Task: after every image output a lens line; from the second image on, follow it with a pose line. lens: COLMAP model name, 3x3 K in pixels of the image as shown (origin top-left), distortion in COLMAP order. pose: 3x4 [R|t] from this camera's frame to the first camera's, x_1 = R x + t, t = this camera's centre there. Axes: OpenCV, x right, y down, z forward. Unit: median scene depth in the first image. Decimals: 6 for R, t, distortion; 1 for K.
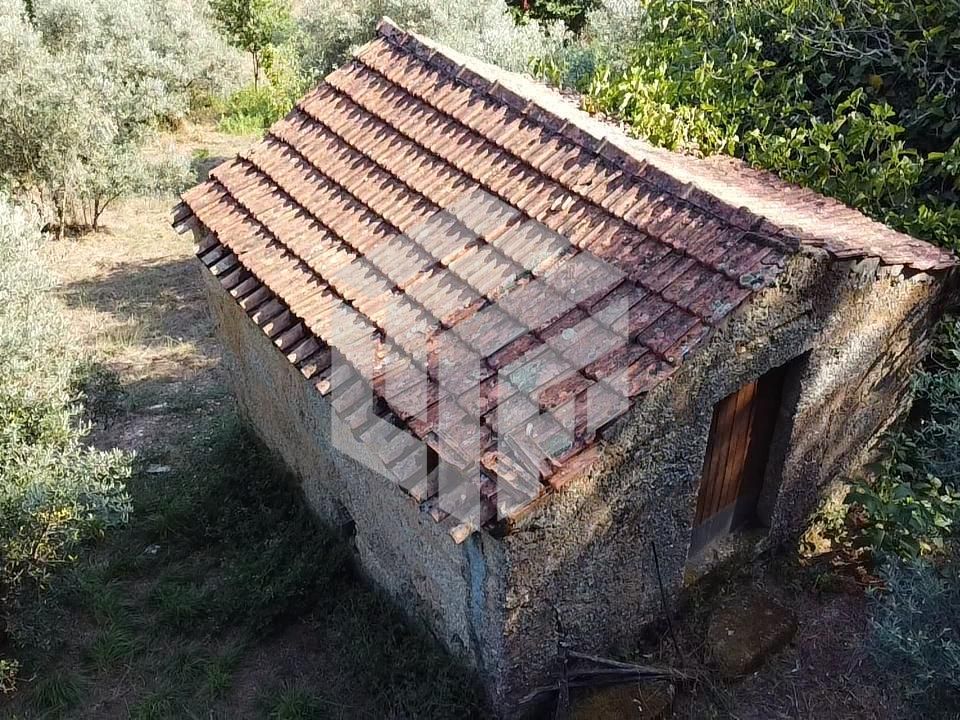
lens RADIAL K [[962.3, 0, 480.7], [0, 962.3, 364.5], [0, 0, 1]] dist [0.006641, 0.000000]
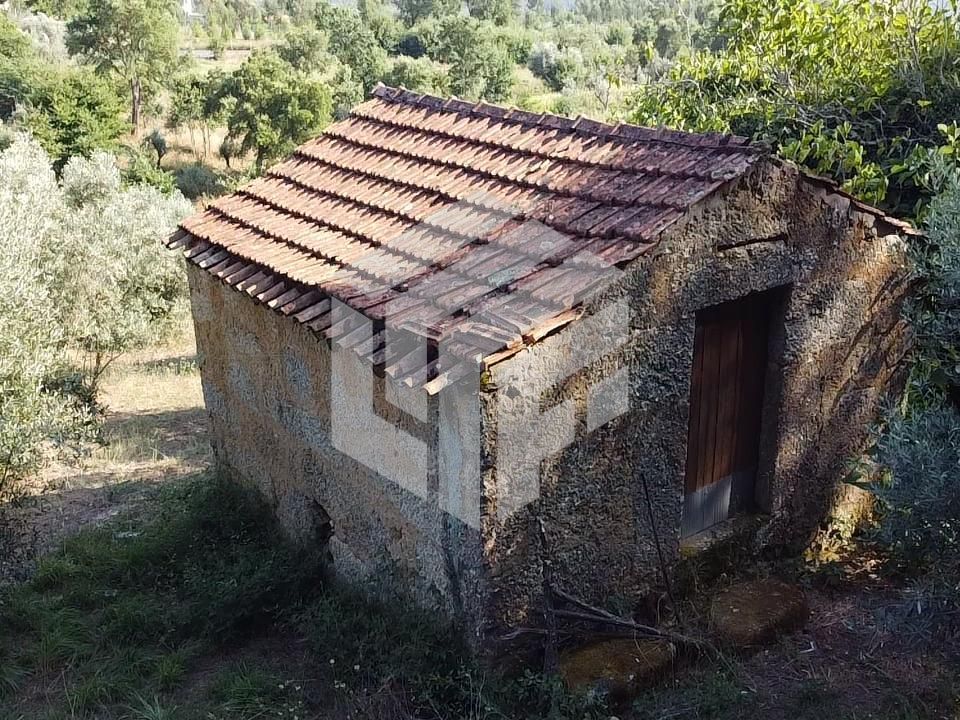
lens RADIAL K [[962.3, 0, 478.2], [0, 962.3, 360.9], [0, 0, 1]] dist [0.006641, 0.000000]
pose [[0.999995, 0.000530, -0.003100, 0.019222], [-0.001417, 0.955898, -0.293696, 0.324884], [0.002807, 0.293699, 0.955894, 0.061225]]
